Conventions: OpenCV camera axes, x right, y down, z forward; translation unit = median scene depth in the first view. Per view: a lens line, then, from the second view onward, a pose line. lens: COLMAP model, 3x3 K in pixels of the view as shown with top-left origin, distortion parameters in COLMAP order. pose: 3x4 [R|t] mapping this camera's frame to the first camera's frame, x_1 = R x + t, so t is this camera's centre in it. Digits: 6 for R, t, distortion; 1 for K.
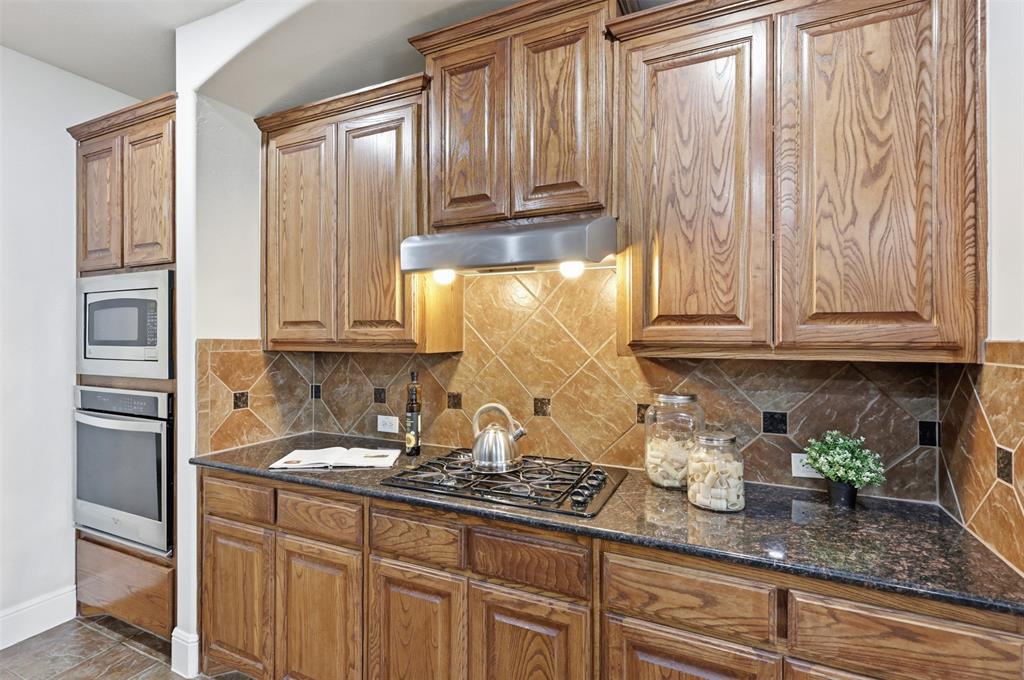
lens RADIAL K [[486.3, 0, 508.5], [0, 486.3, 335.2], [0, 0, 1]] dist [0.001489, 0.000137]
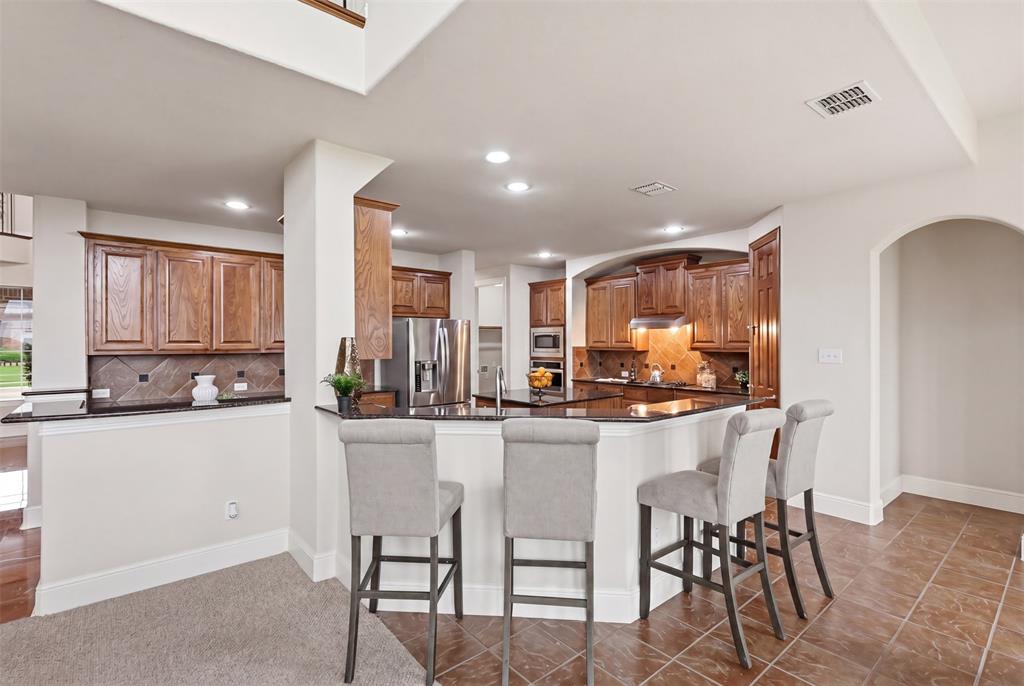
lens RADIAL K [[475.2, 0, 512.0], [0, 475.2, 343.0], [0, 0, 1]] dist [0.000887, 0.000139]
pose [[0.909592, -0.001766, -0.415499, 0.404107], [0.002250, 0.999997, 0.000676, -0.020426], [0.415496, -0.001550, 0.909593, -2.326111]]
